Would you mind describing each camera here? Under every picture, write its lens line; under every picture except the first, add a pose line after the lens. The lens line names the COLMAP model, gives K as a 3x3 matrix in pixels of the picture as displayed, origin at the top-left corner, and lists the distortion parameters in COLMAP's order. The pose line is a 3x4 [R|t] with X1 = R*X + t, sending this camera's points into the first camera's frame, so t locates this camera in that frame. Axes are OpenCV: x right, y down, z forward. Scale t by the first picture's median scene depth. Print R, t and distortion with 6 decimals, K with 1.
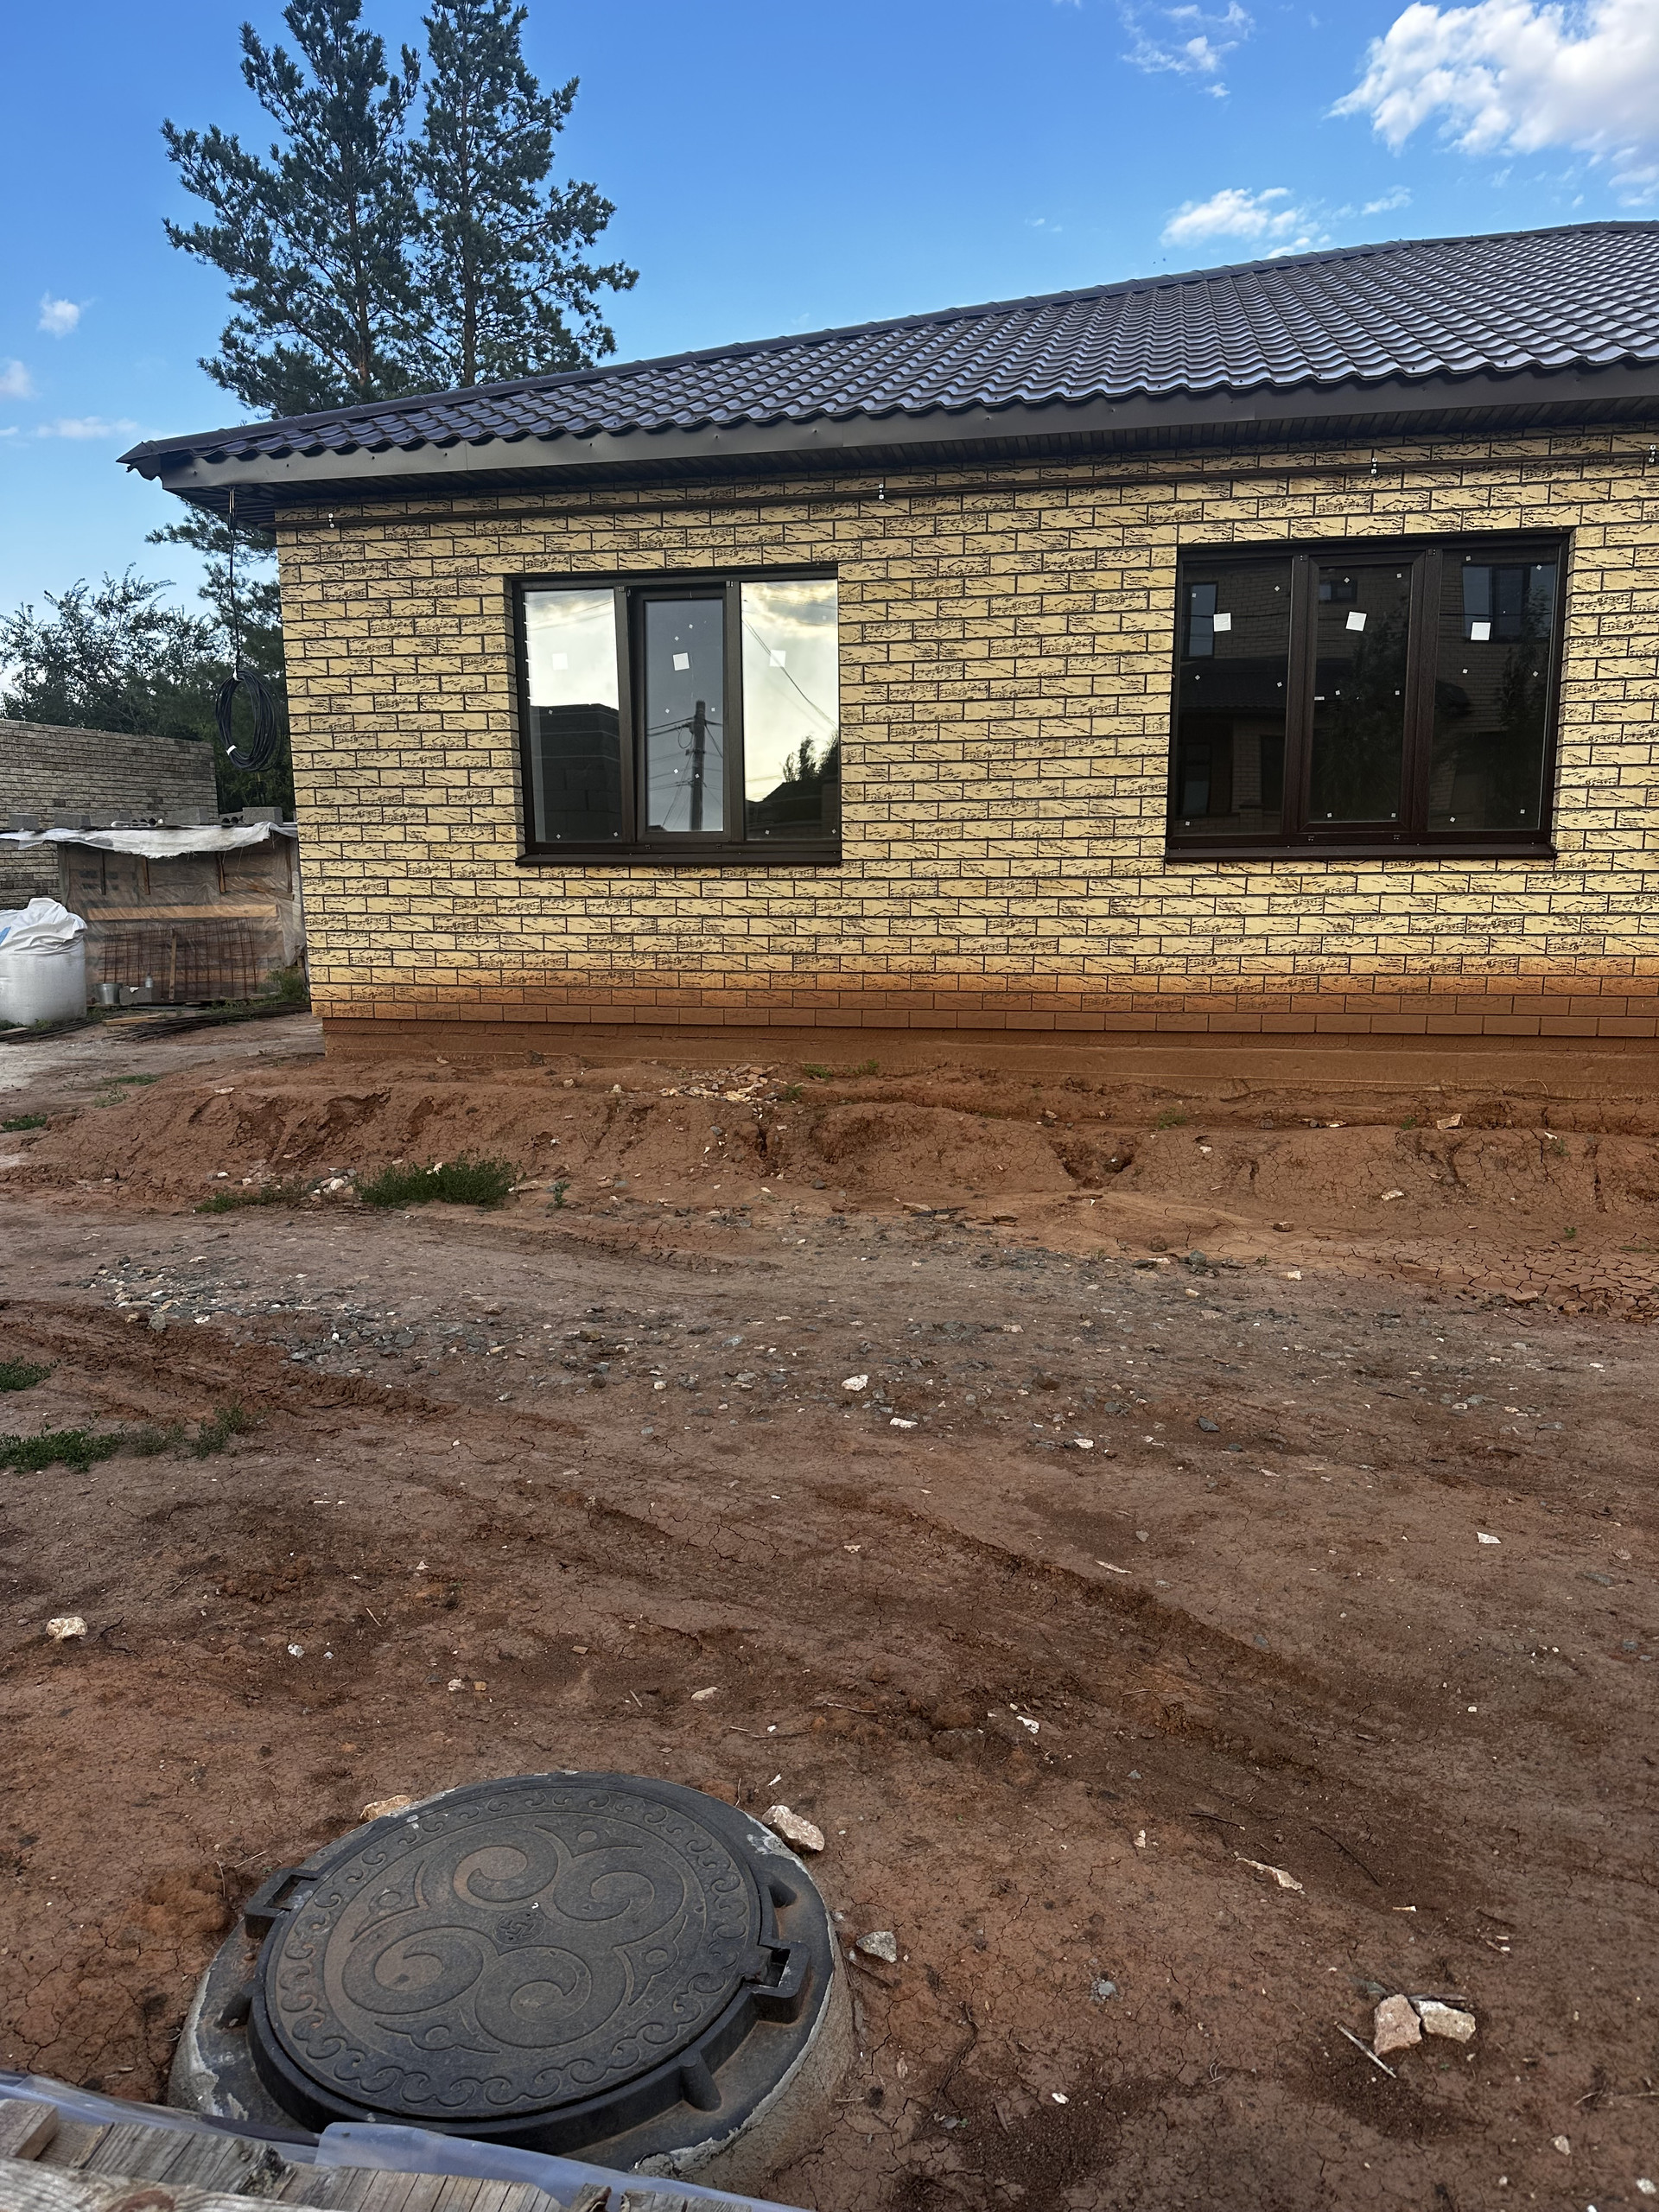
lens RADIAL K [[1559.5, 0, 830.1], [0, 1559.5, 1120.5], [0, 0, 1]] dist [0.094472, -0.003243]
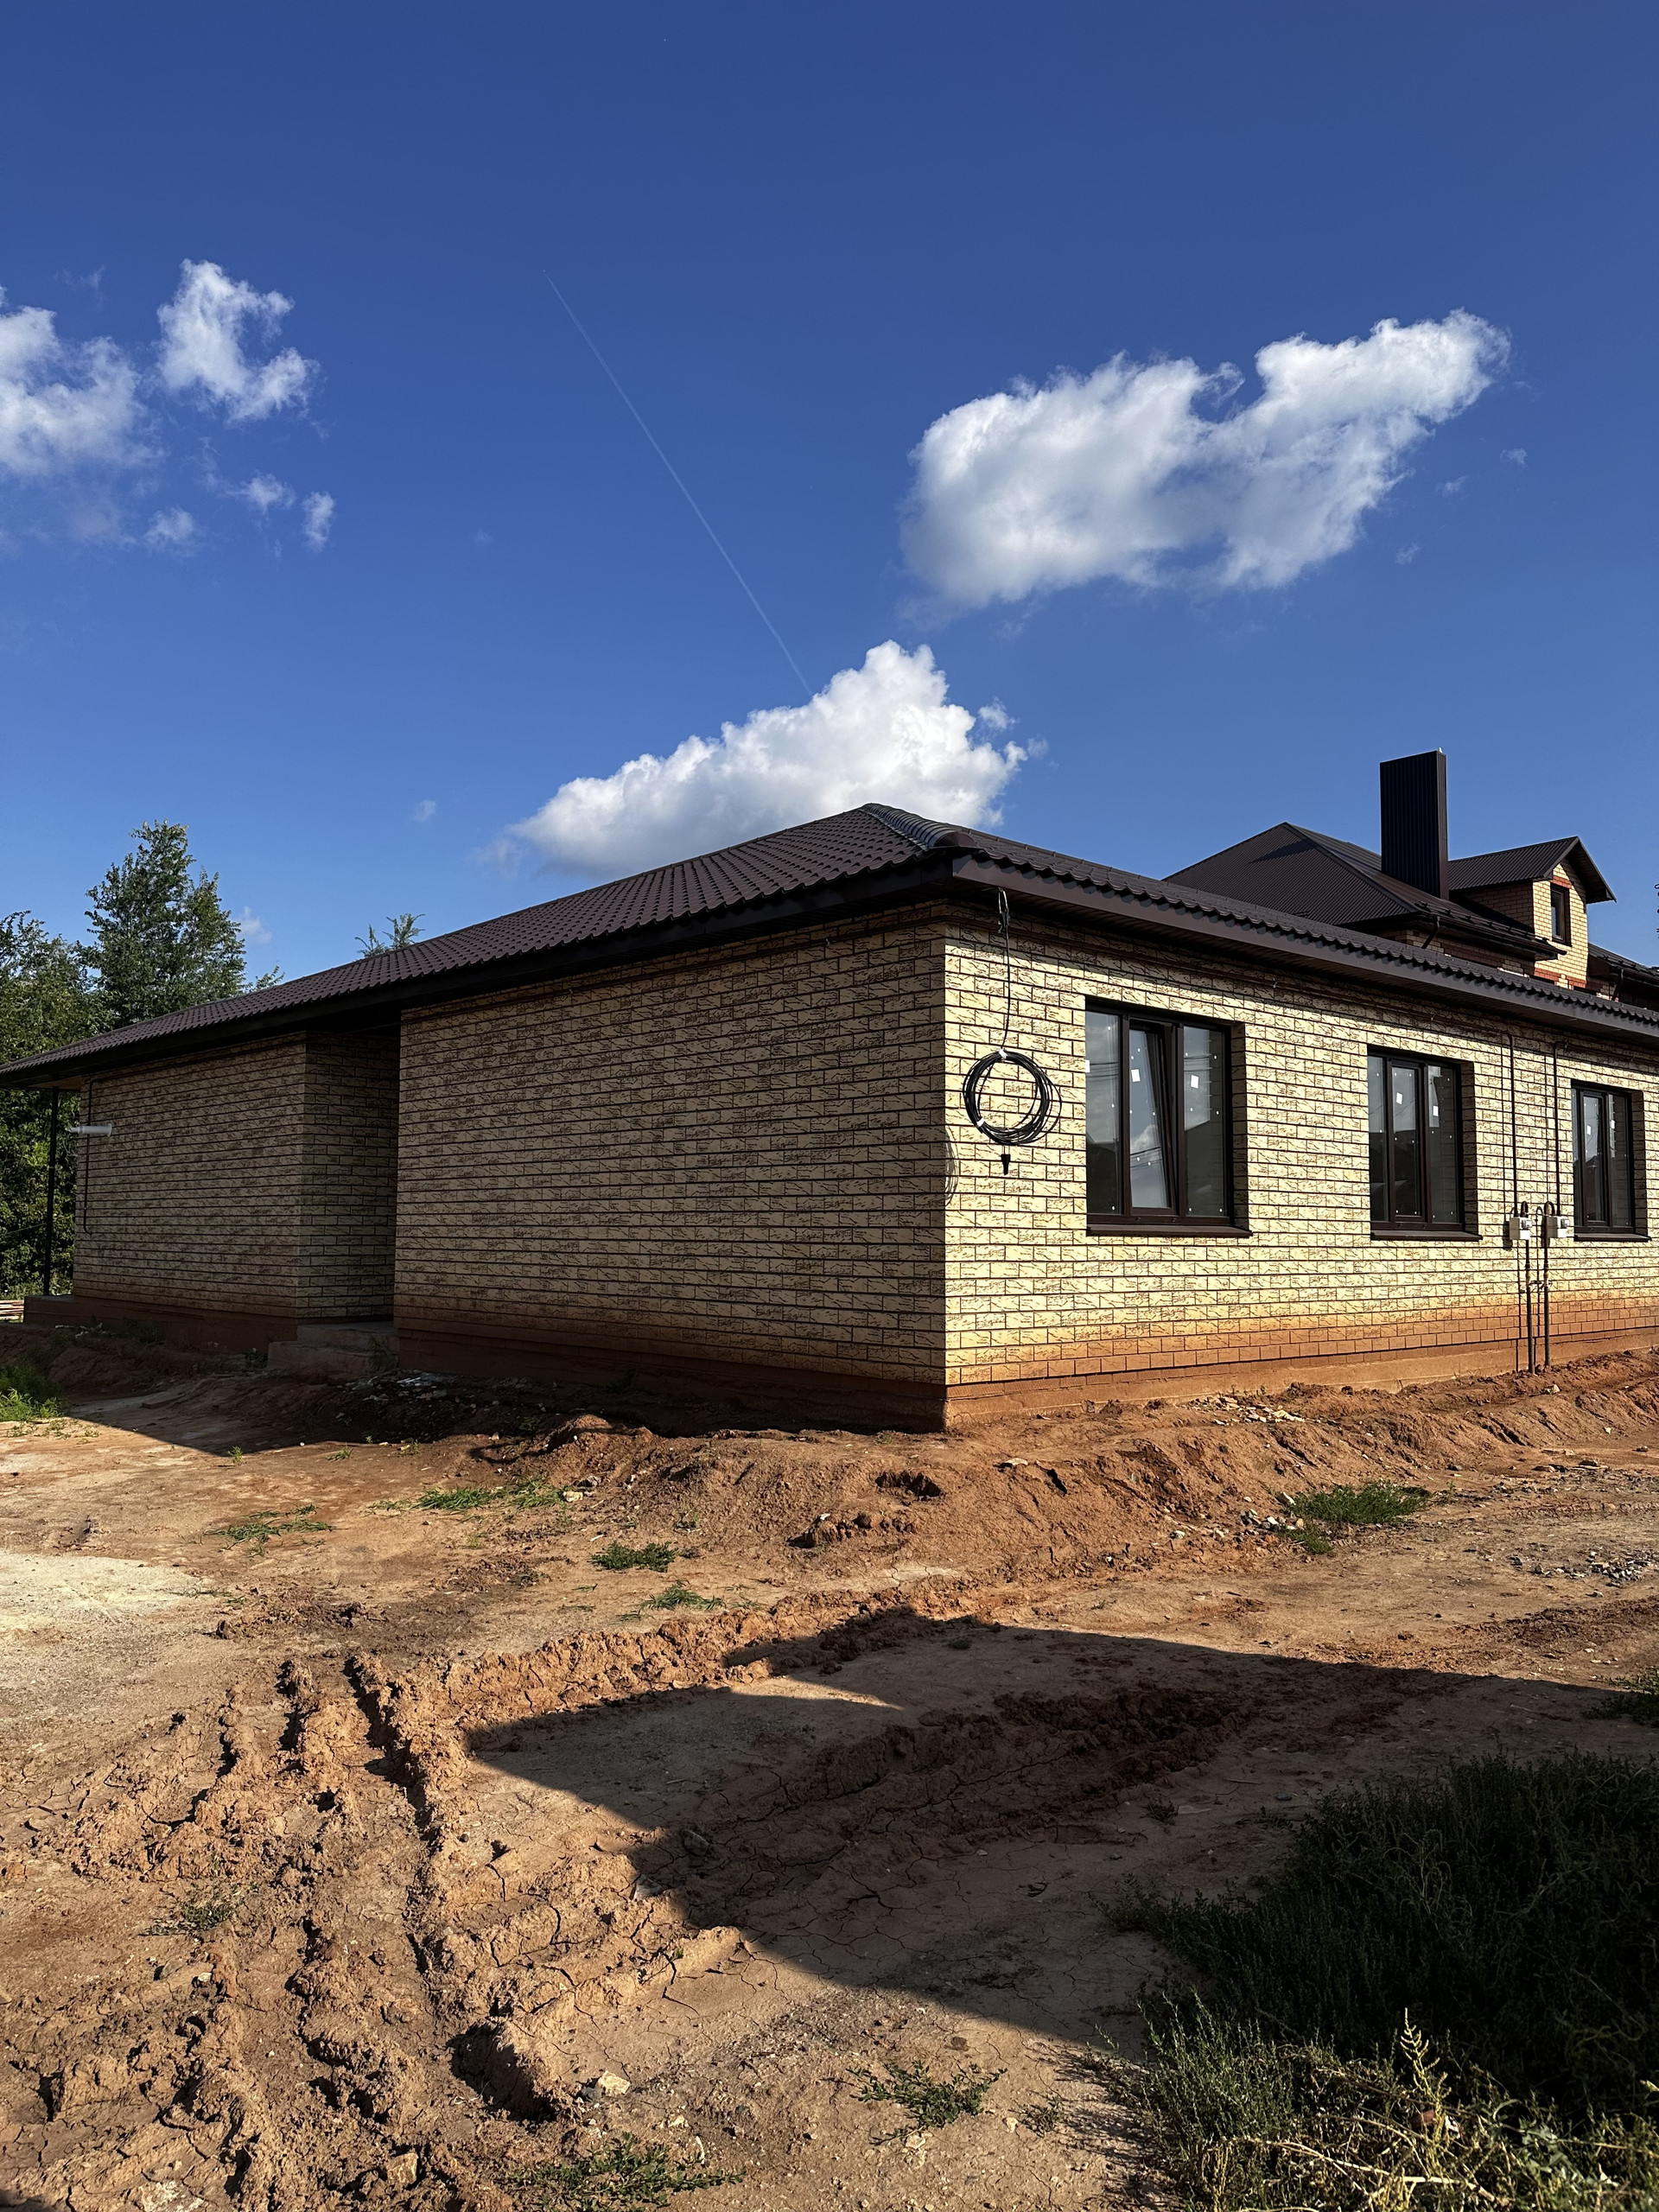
lens RADIAL K [[1559.5, 0, 829.8], [0, 1559.5, 1101.4], [0, 0, 1]] dist [0.094472, -0.003243]
pose [[0.576234, 0.078769, 0.813480, -1.268632], [0.118613, 0.976746, -0.178598, -0.077777], [-0.808632, 0.199404, 0.553491, 0.517686]]
